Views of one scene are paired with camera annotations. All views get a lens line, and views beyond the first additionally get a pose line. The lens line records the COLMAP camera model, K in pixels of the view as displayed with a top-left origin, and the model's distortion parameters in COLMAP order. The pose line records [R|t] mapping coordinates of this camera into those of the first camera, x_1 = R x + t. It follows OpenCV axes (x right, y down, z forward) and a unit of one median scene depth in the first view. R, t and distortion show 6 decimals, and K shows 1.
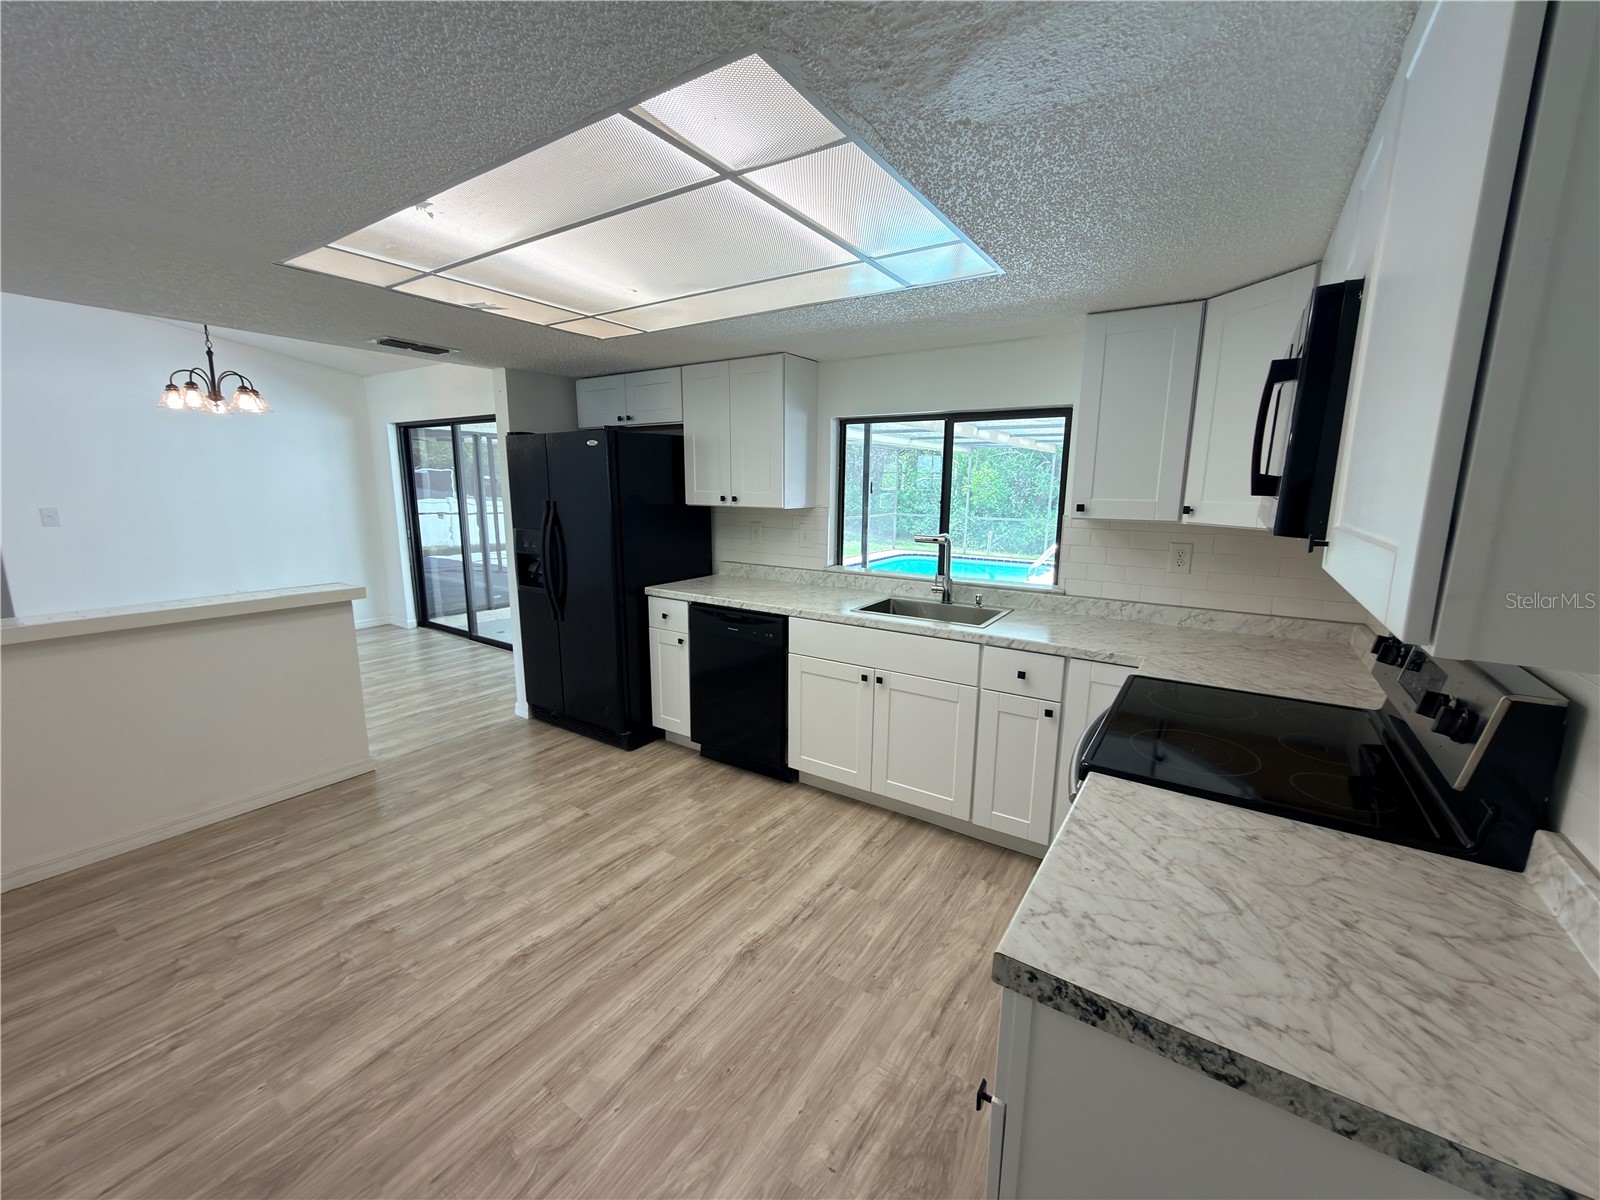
lens RADIAL K [[638.7, 0, 802.4], [0, 638.7, 600.6], [0, 0, 1]] dist [-0.000015, -0.000102]
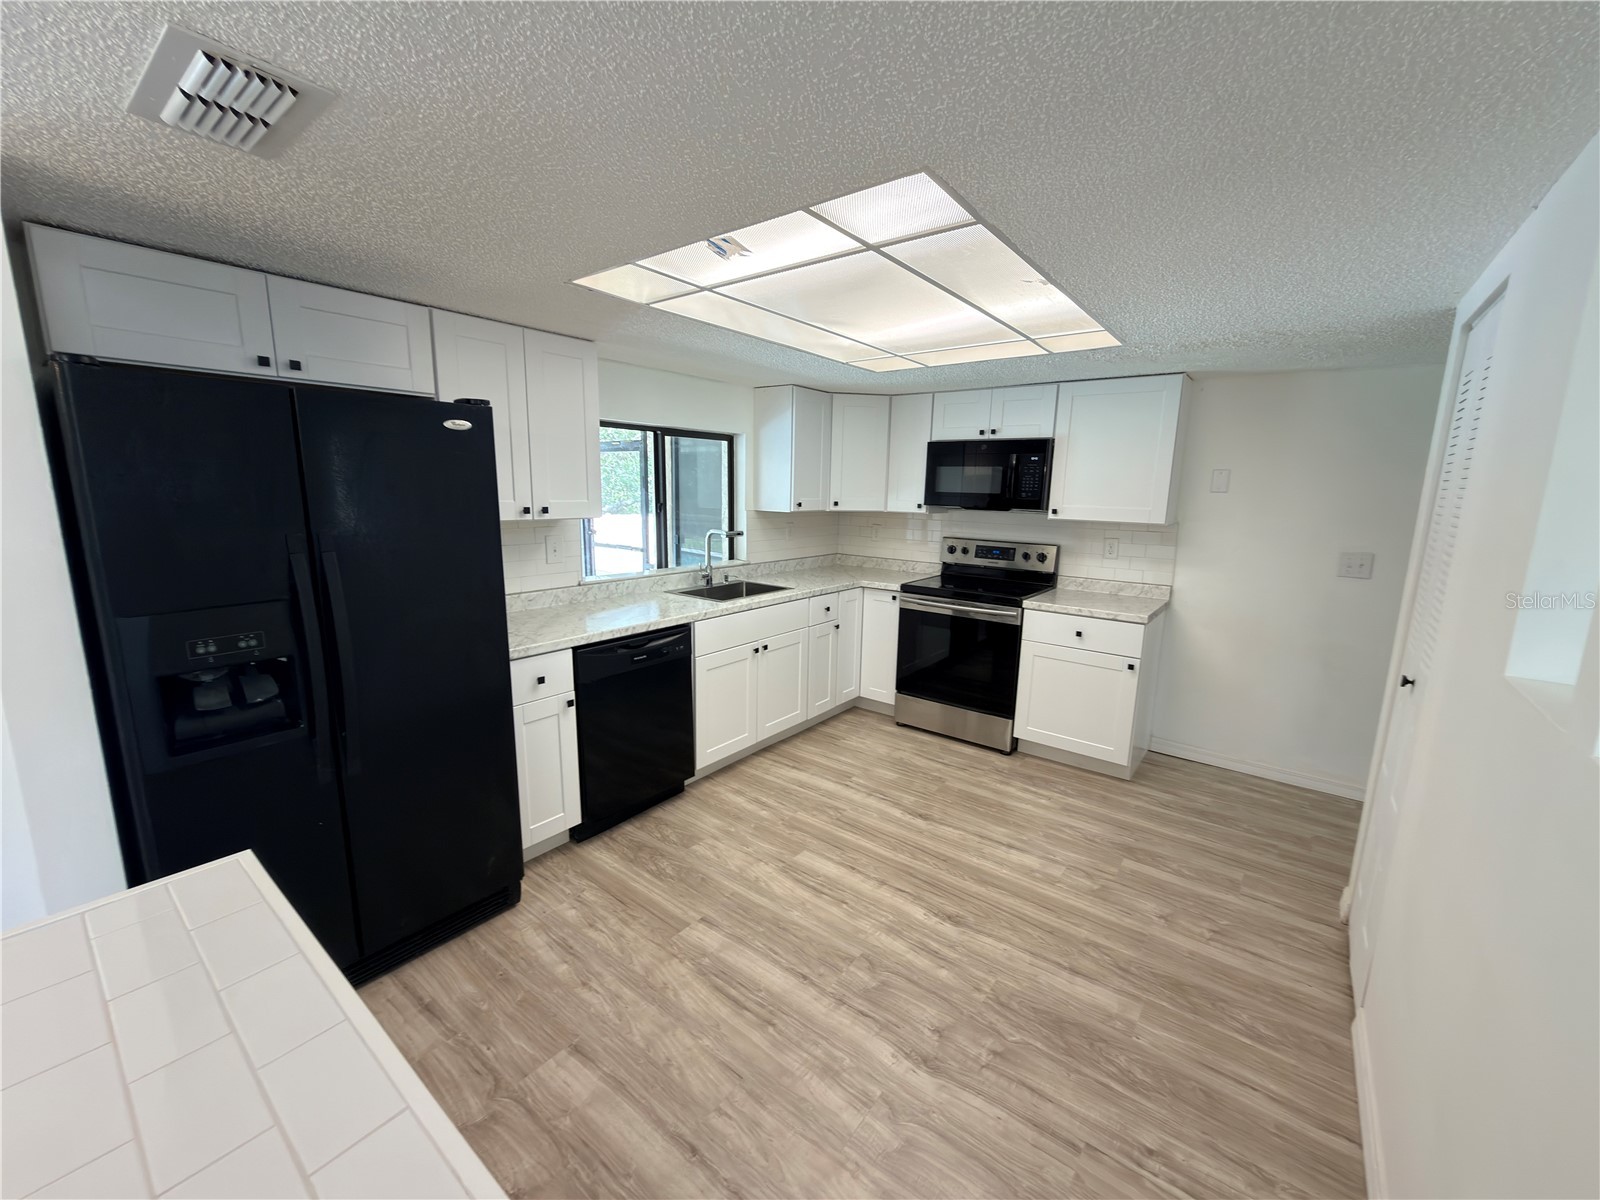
lens RADIAL K [[638.7, 0, 797.7], [0, 638.7, 600.1], [0, 0, 1]] dist [-0.000015, -0.000102]
pose [[0.073230, -0.183103, 0.980363, -1.396482], [0.166180, 0.971500, 0.169035, -0.215384], [-0.983373, 0.150538, 0.101571, 1.020385]]
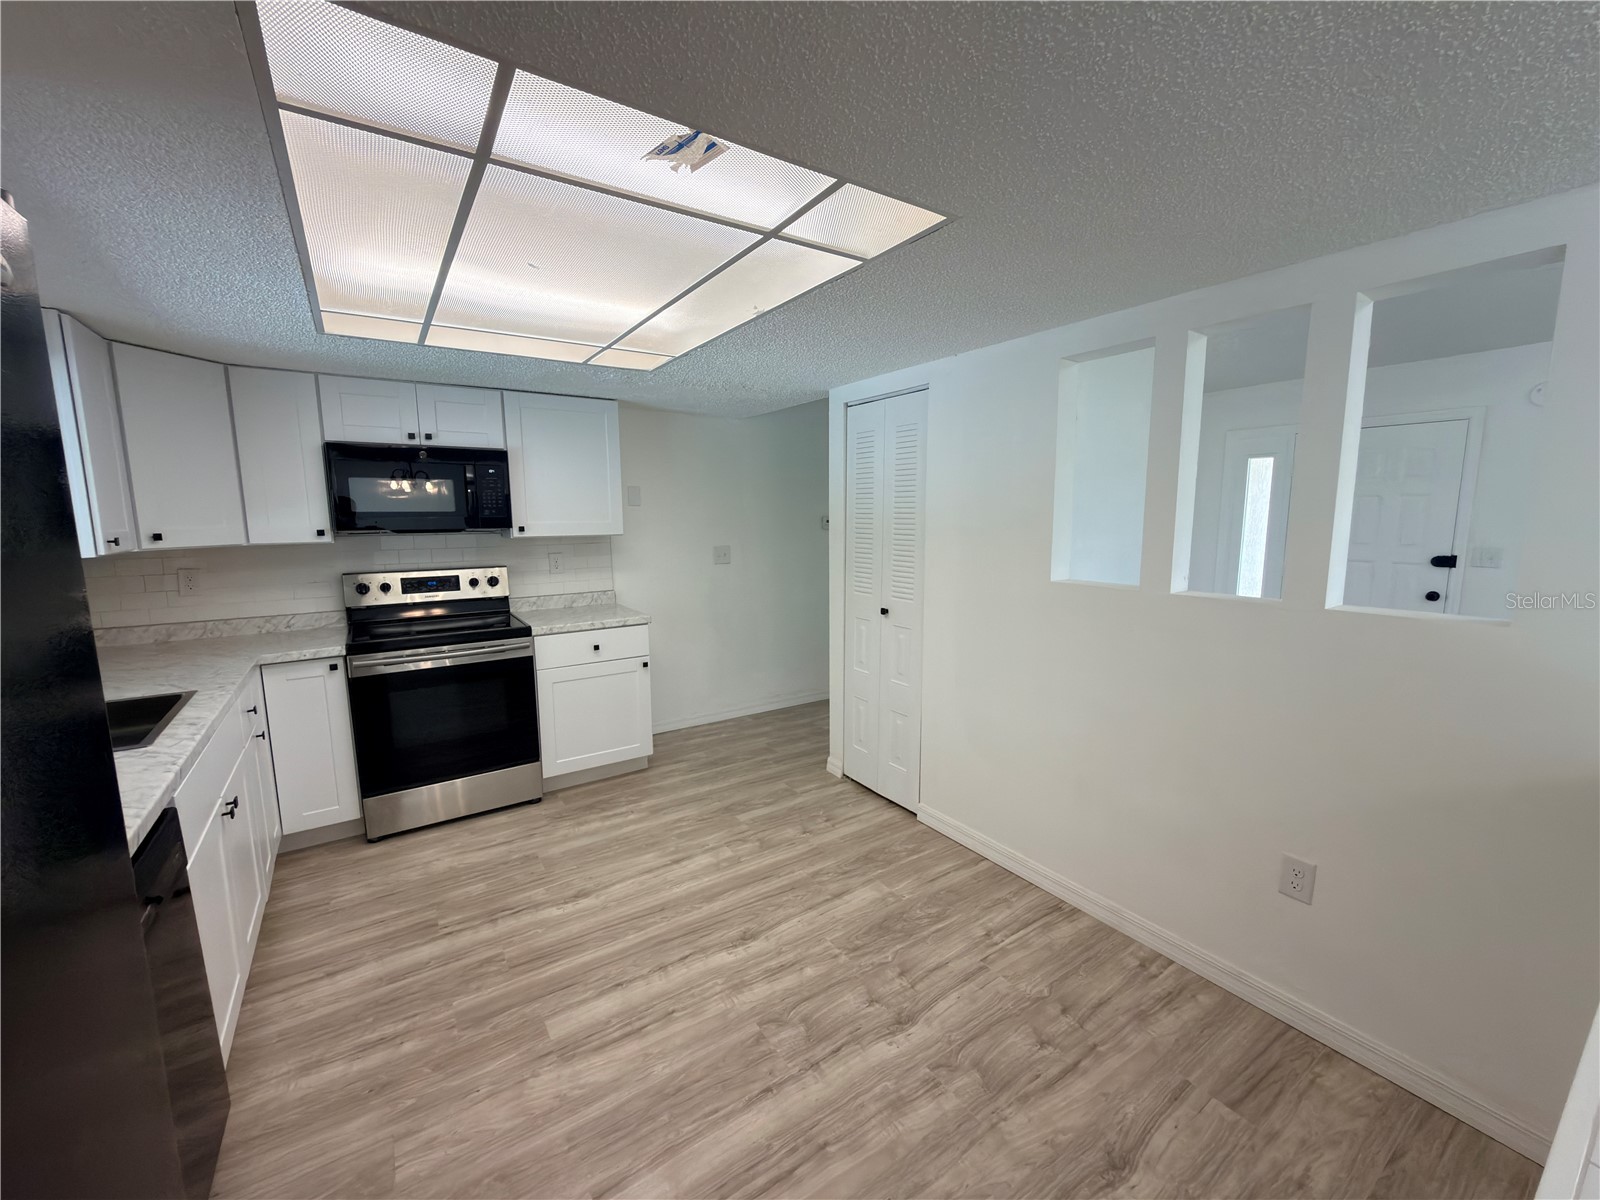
lens RADIAL K [[638.7, 0, 801.0], [0, 638.7, 598.2], [0, 0, 1]] dist [-0.000015, -0.000102]
pose [[-0.926372, -0.052468, 0.372937, -0.867105], [0.068776, 0.950027, 0.304497, -0.315594], [-0.370276, 0.307727, -0.876470, 1.673812]]
